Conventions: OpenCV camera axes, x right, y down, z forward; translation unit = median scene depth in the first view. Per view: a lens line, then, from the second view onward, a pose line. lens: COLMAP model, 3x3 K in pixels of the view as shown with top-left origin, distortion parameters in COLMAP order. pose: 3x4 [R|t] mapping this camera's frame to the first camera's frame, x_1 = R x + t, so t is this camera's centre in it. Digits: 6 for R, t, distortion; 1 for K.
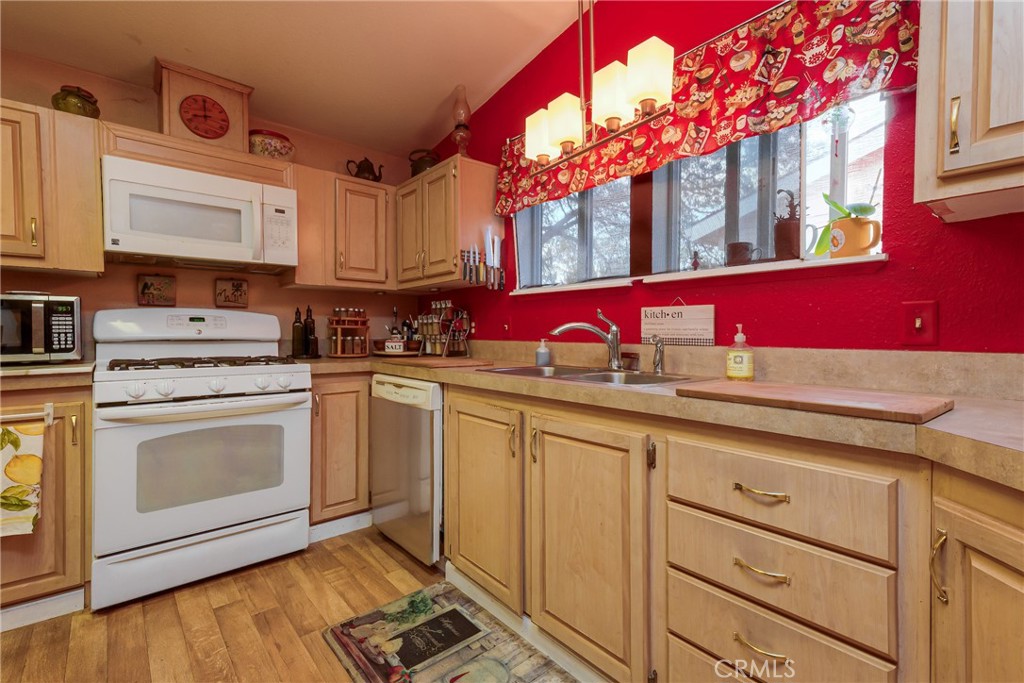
lens RADIAL K [[465.1, 0, 510.2], [0, 465.1, 338.5], [0, 0, 1]] dist [0.027184, -0.000324]
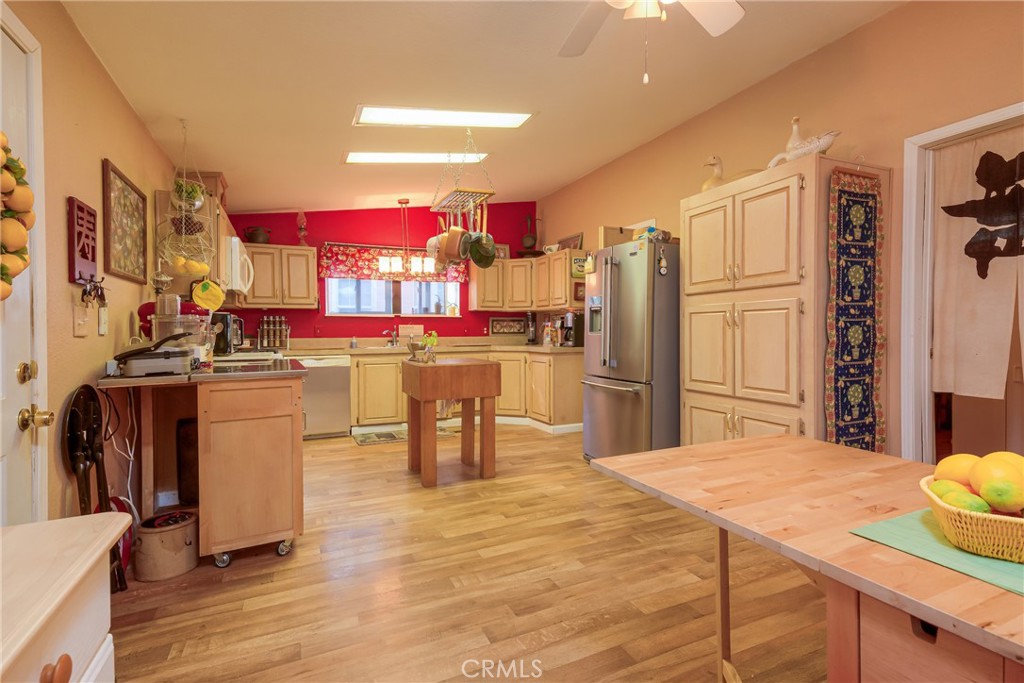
lens RADIAL K [[494.1, 0, 498.4], [0, 494.1, 336.4], [0, 0, 1]] dist [0.046101, -0.004638]
pose [[0.302194, -0.013089, 0.953157, -2.366516], [0.016421, 0.999829, 0.008524, -0.009555], [-0.953105, 0.013076, 0.302357, -0.512814]]
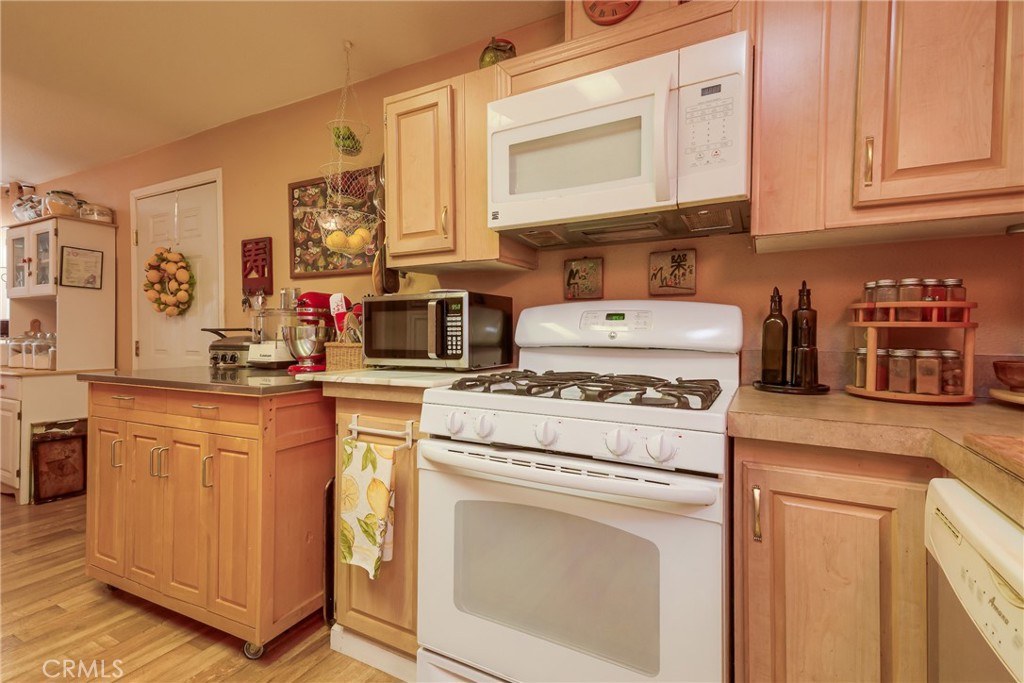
lens RADIAL K [[465.1, 0, 514.3], [0, 465.1, 339.0], [0, 0, 1]] dist [0.027184, -0.000324]
pose [[0.380584, 0.015427, -0.924618, -0.132581], [-0.016694, 0.999813, 0.009810, -0.015393], [0.924596, 0.011702, 0.380770, 0.749356]]
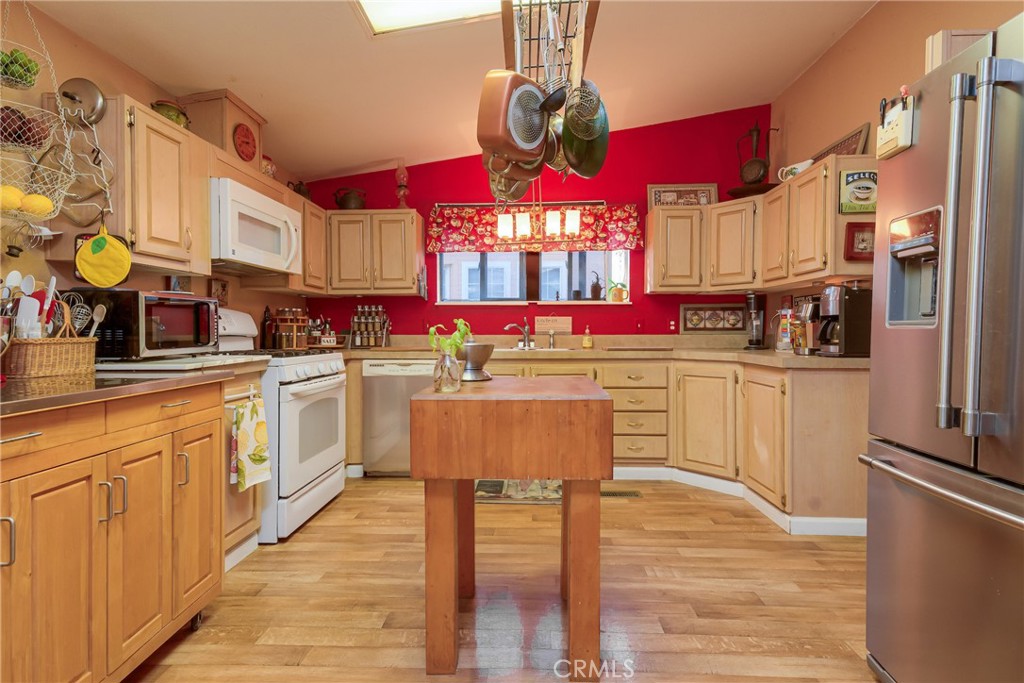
lens RADIAL K [[494.1, 0, 510.0], [0, 494.1, 335.2], [0, 0, 1]] dist [0.046101, -0.004638]
pose [[0.684645, -0.008680, 0.728825, -1.276829], [0.010654, 0.999941, 0.001900, 0.008365], [-0.728799, 0.006464, 0.684697, -0.363941]]
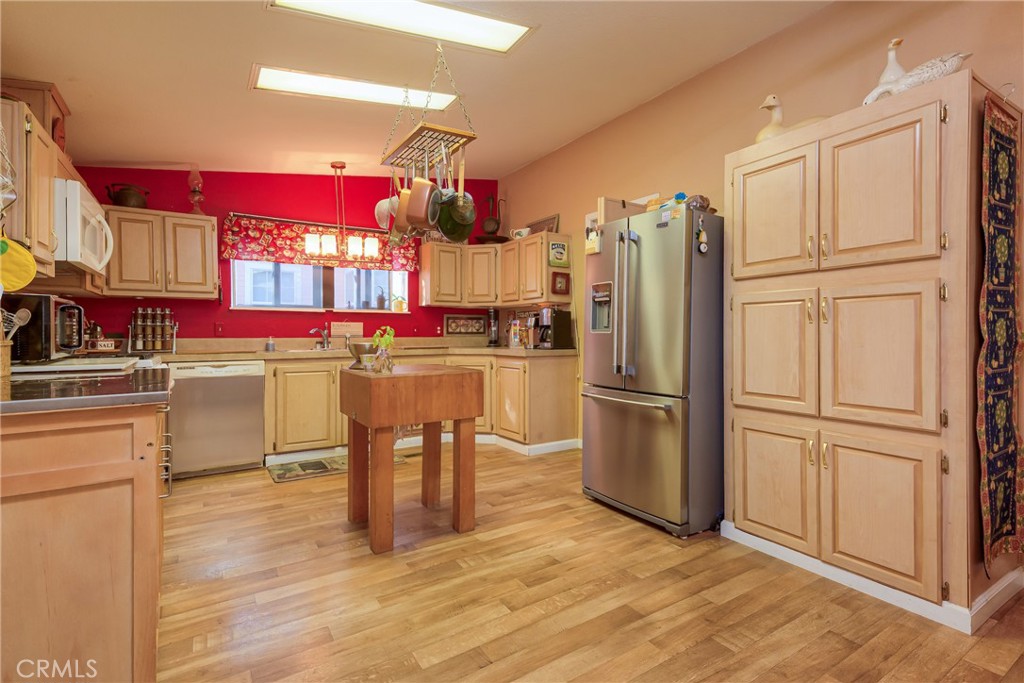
lens RADIAL K [[494.1, 0, 504.9], [0, 494.1, 334.9], [0, 0, 1]] dist [0.046101, -0.004638]
pose [[0.155142, -0.002985, 0.987888, -1.934099], [0.013078, 0.999914, 0.000968, 0.006520], [-0.987806, 0.012770, 0.155168, -0.236802]]
